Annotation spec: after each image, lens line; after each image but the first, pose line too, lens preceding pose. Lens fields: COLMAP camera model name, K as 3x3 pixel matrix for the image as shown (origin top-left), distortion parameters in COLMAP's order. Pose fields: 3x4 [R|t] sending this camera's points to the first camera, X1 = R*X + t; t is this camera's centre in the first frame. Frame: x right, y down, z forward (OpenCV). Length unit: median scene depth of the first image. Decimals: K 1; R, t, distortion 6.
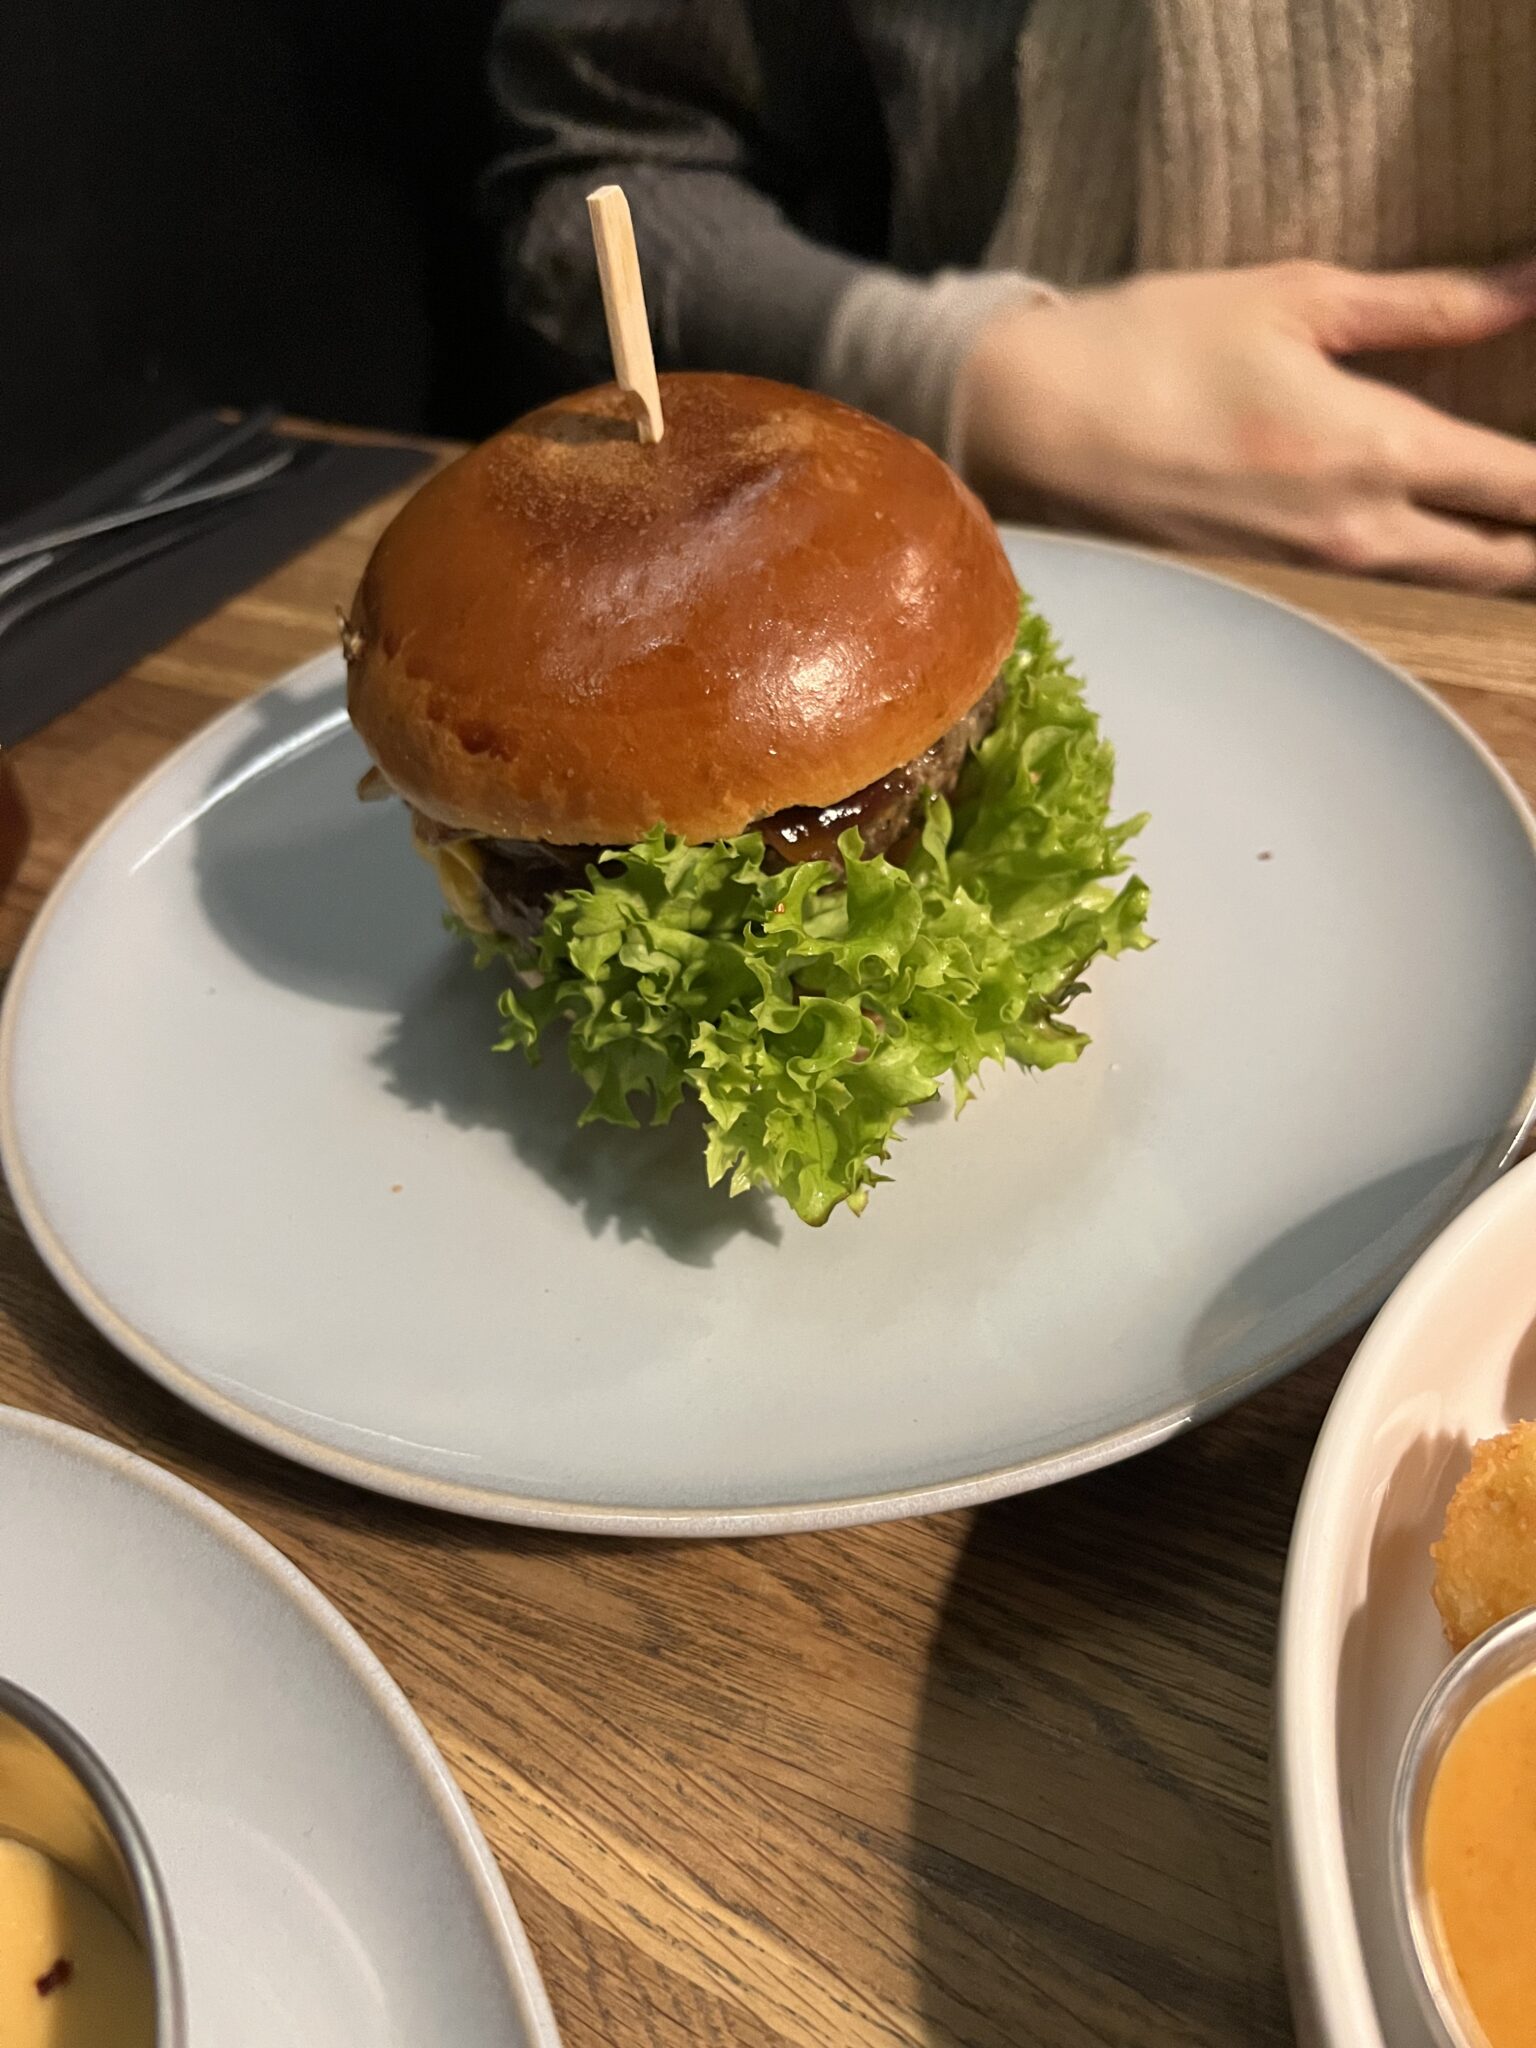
lens RADIAL K [[1540.7, 0, 825.2], [0, 1540.7, 1022.3], [0, 0, 1]] dist [-0.011703, -0.004555]
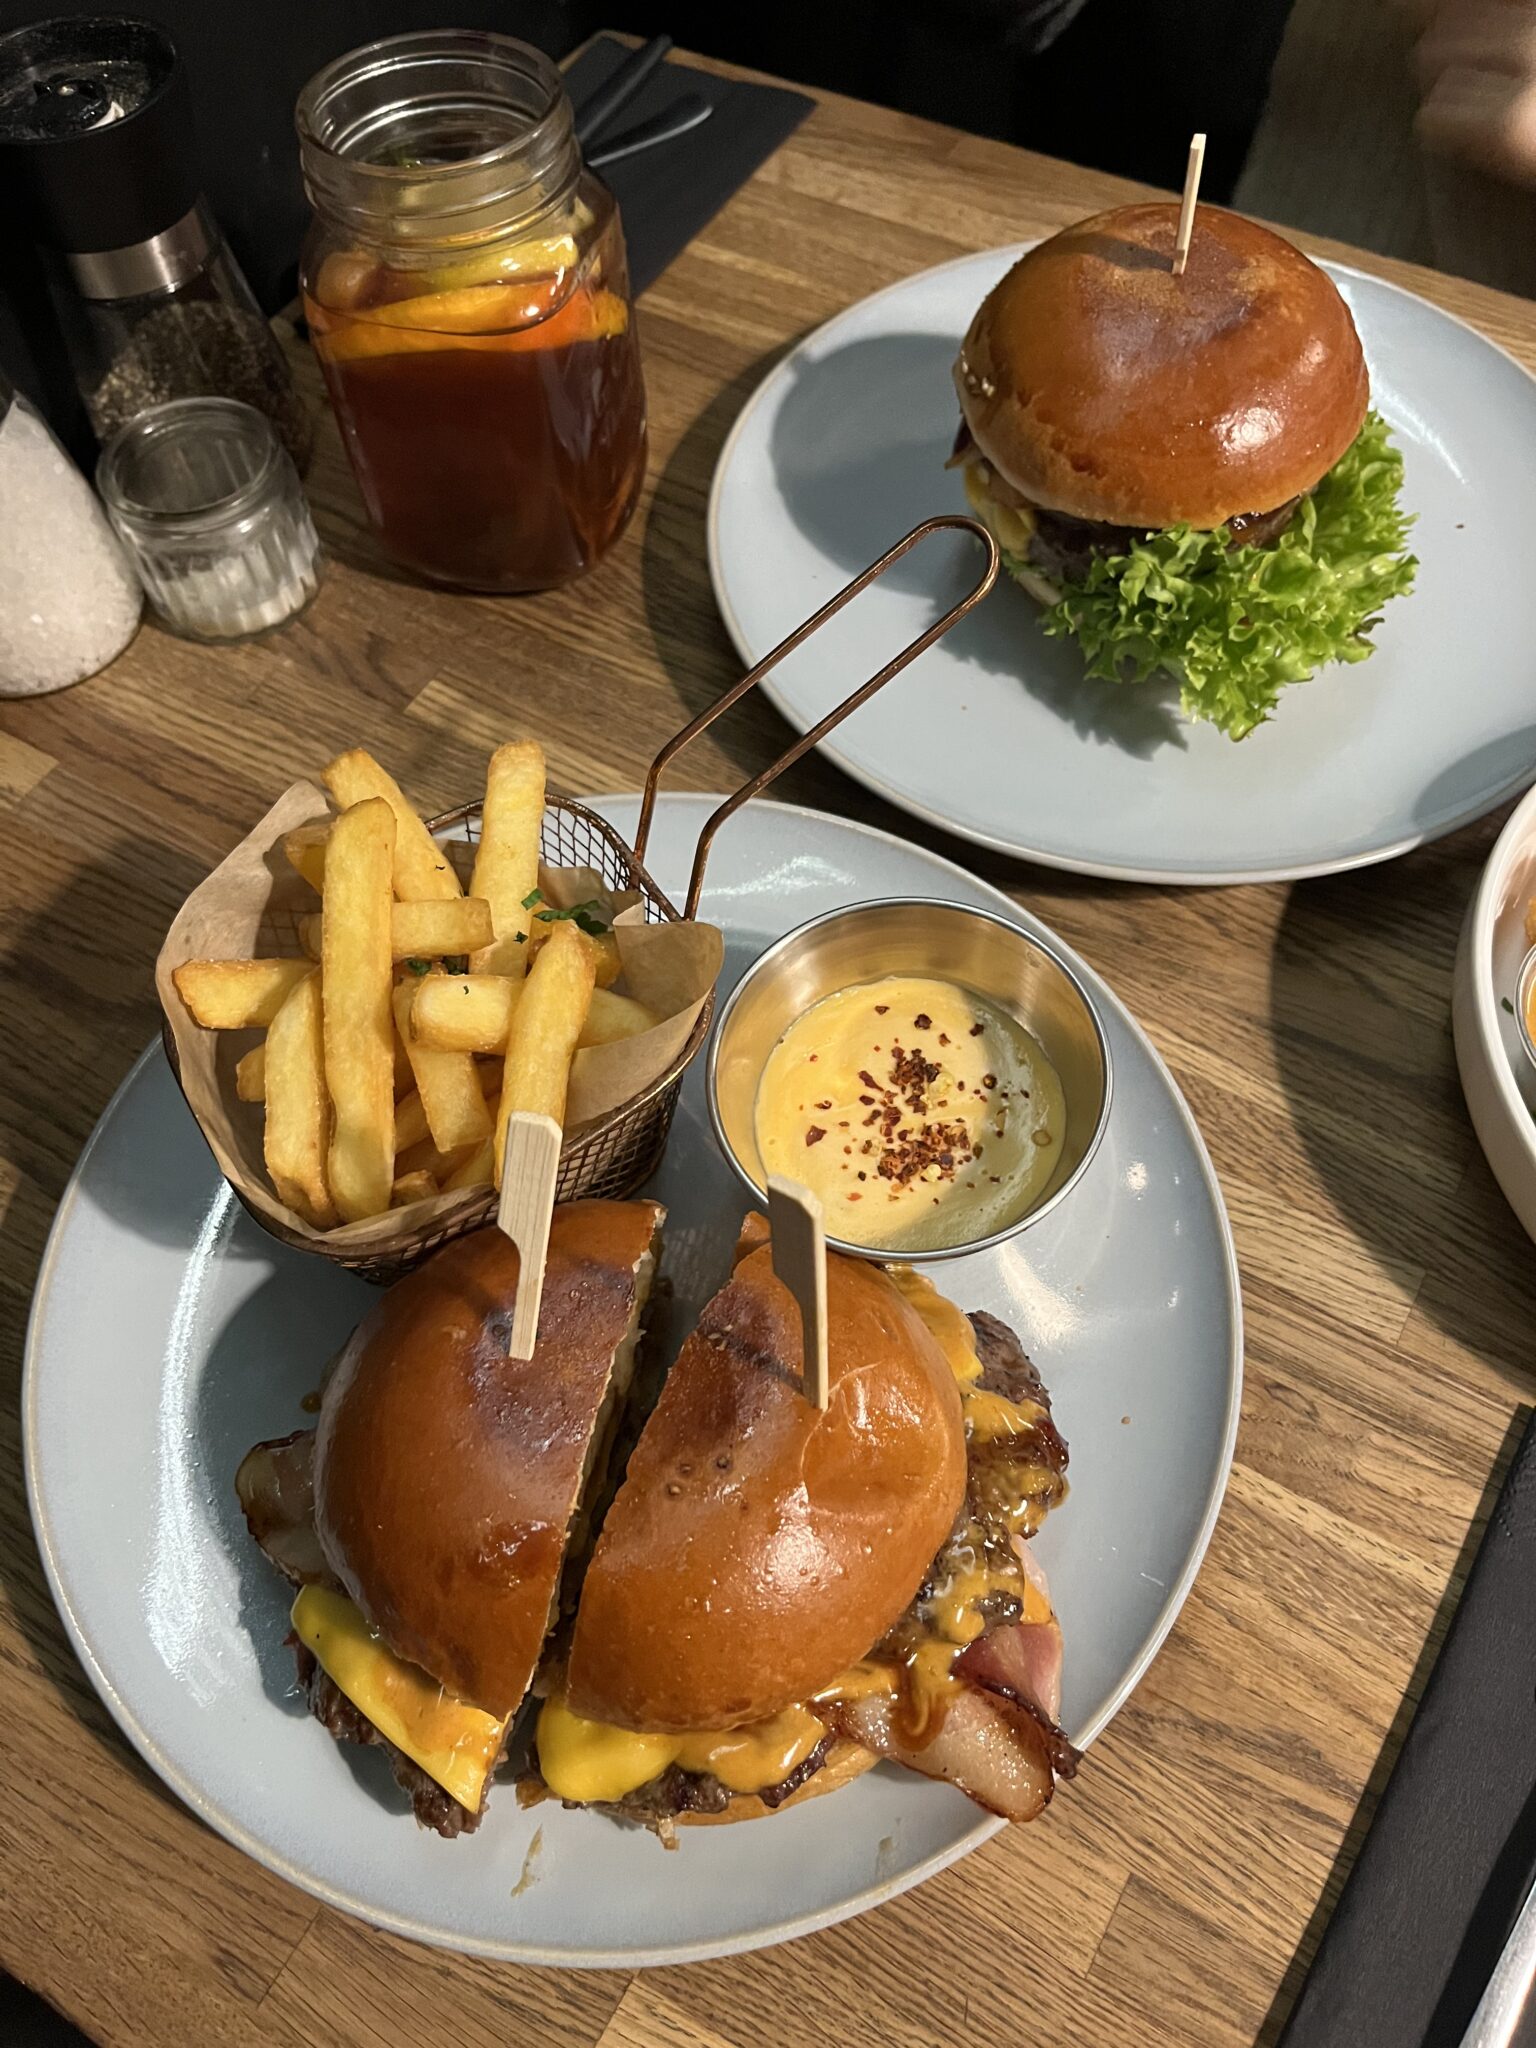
lens RADIAL K [[1517.4, 0, 793.1], [0, 1517.4, 1024.0], [0, 0, 1]] dist [0.030683, -0.083711]
pose [[0.998490, 0.048026, 0.026683, -0.592814], [-0.054003, 0.947268, 0.315860, -0.106754], [-0.010106, -0.316824, 0.948431, -0.932673]]
